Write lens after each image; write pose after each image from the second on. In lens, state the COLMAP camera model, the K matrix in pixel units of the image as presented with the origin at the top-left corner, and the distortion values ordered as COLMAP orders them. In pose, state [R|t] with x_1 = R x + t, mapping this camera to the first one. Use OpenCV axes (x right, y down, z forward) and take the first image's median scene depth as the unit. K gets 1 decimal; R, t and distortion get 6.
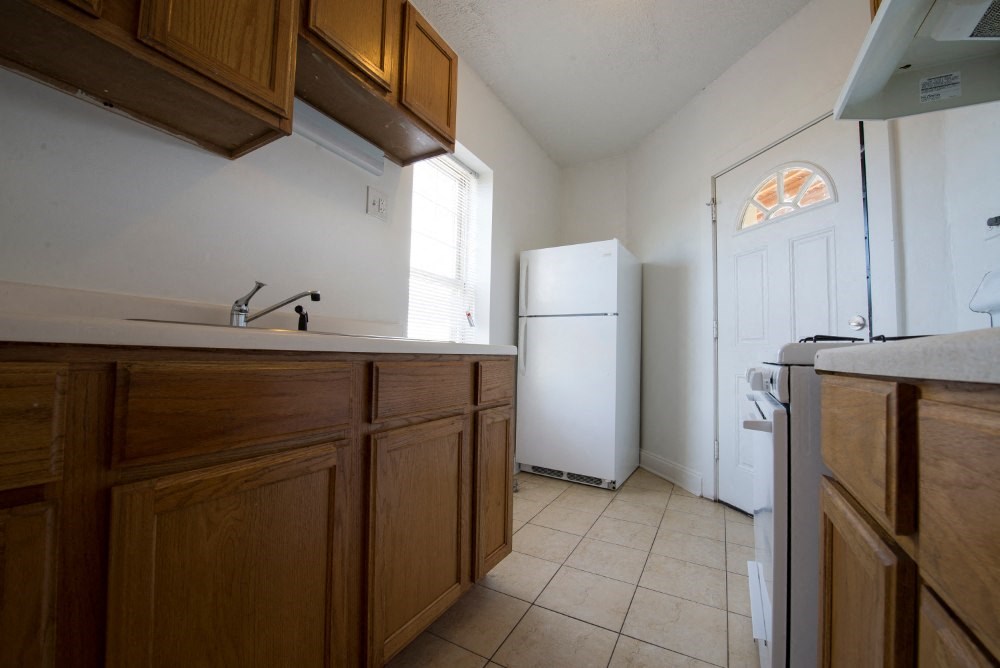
lens RADIAL K [[399.9, 0, 491.8], [0, 399.9, 333.7], [0, 0, 1]] dist [-0.024780, -0.000047]
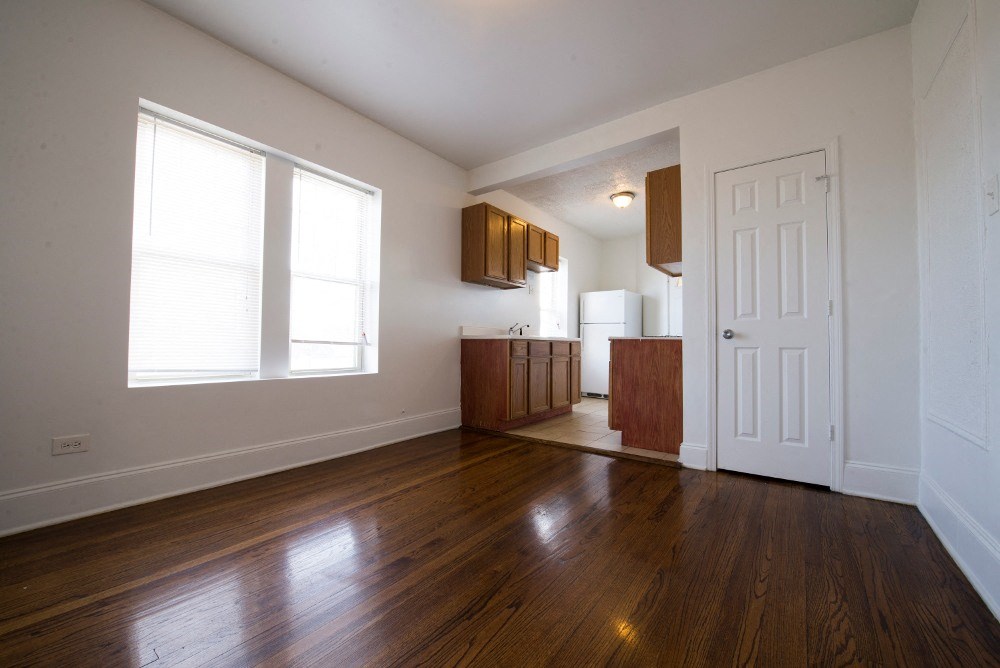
lens RADIAL K [[399.4, 0, 502.2], [0, 399.4, 336.5], [0, 0, 1]] dist [-0.023431, -0.000169]
pose [[0.993962, -0.014656, -0.108744, -0.166024], [0.018121, 0.999357, 0.030947, -0.069250], [0.108220, -0.032730, 0.993588, -1.685461]]
